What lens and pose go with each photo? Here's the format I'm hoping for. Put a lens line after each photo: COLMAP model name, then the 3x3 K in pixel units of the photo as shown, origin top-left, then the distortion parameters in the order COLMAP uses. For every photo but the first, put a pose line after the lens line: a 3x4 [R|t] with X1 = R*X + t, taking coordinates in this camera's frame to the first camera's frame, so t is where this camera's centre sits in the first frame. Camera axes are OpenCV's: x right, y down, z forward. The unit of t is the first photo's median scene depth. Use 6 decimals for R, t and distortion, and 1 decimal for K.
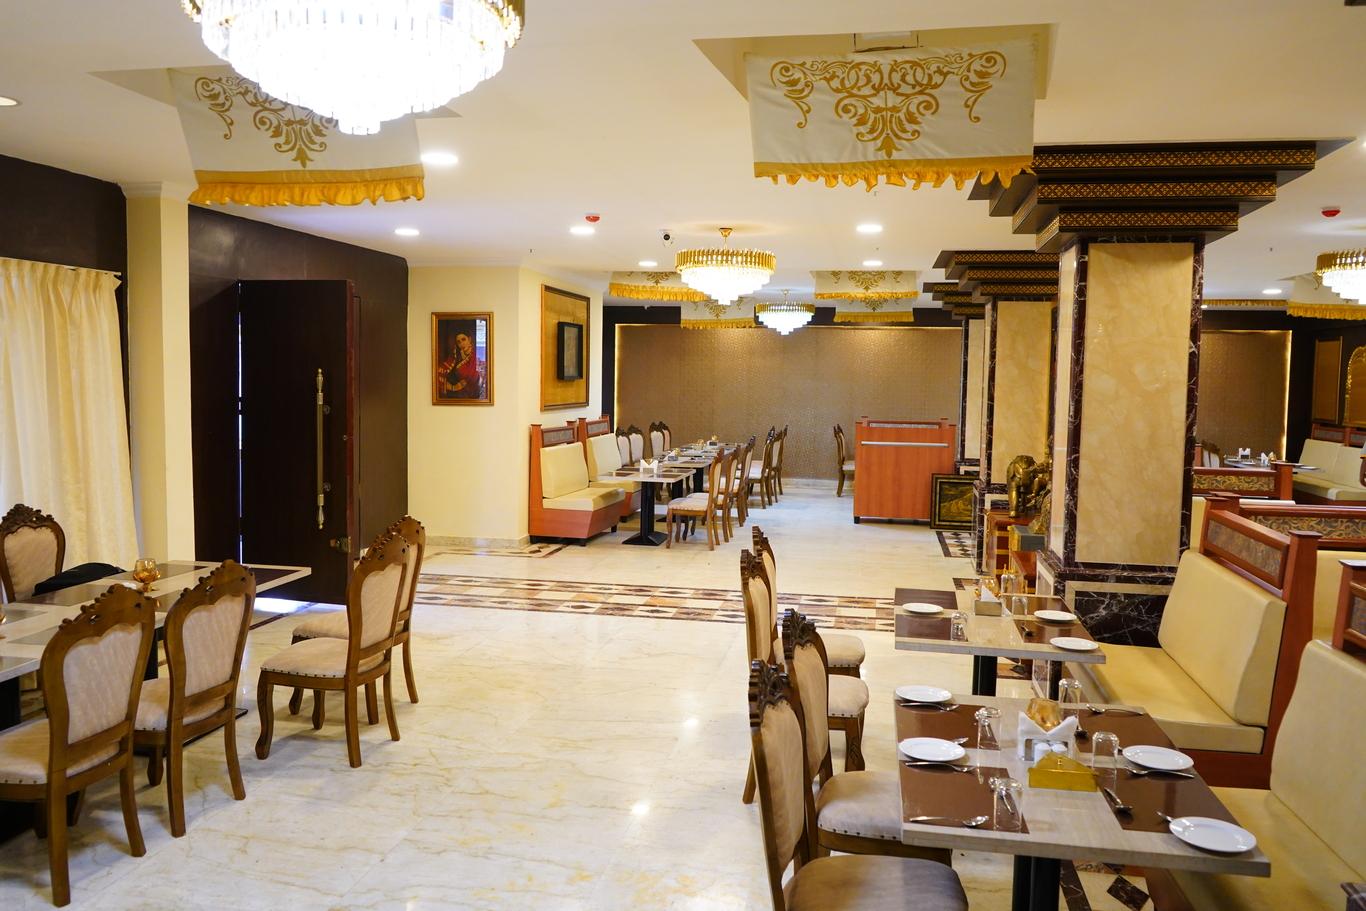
lens RADIAL K [[1089.9, 0, 704.0], [0, 1089.9, 445.6], [0, 0, 1]] dist [-0.009249, 0.000385]
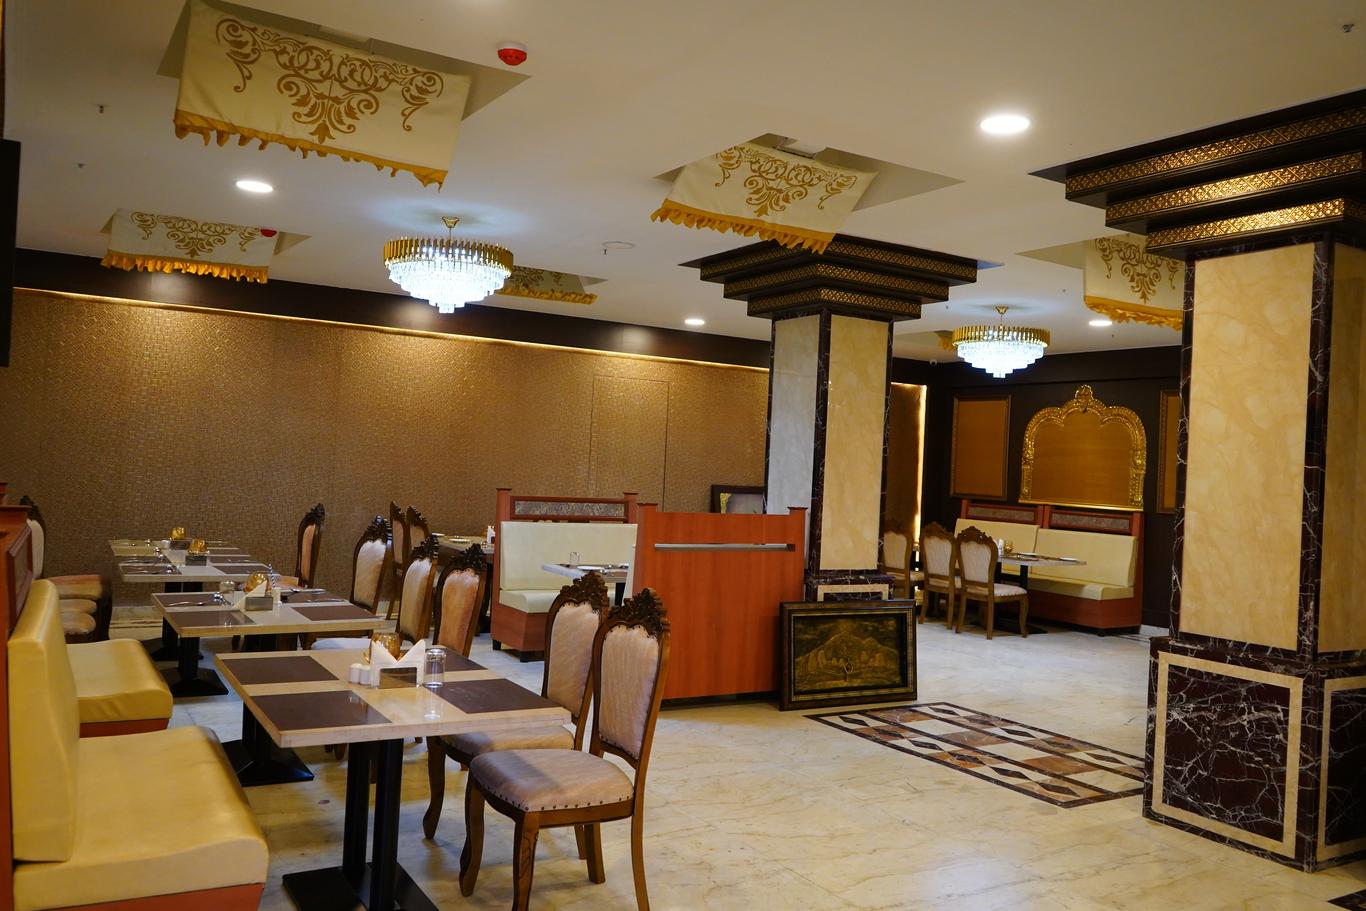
lens RADIAL K [[1082.3, 0, 676.0], [0, 1082.3, 450.1], [0, 0, 1]] dist [-0.015463, 0.015111]
pose [[0.754727, 0.028228, 0.655431, -0.165447], [0.007797, 0.998617, -0.051987, -0.020044], [-0.655992, 0.044346, 0.753464, 0.638968]]
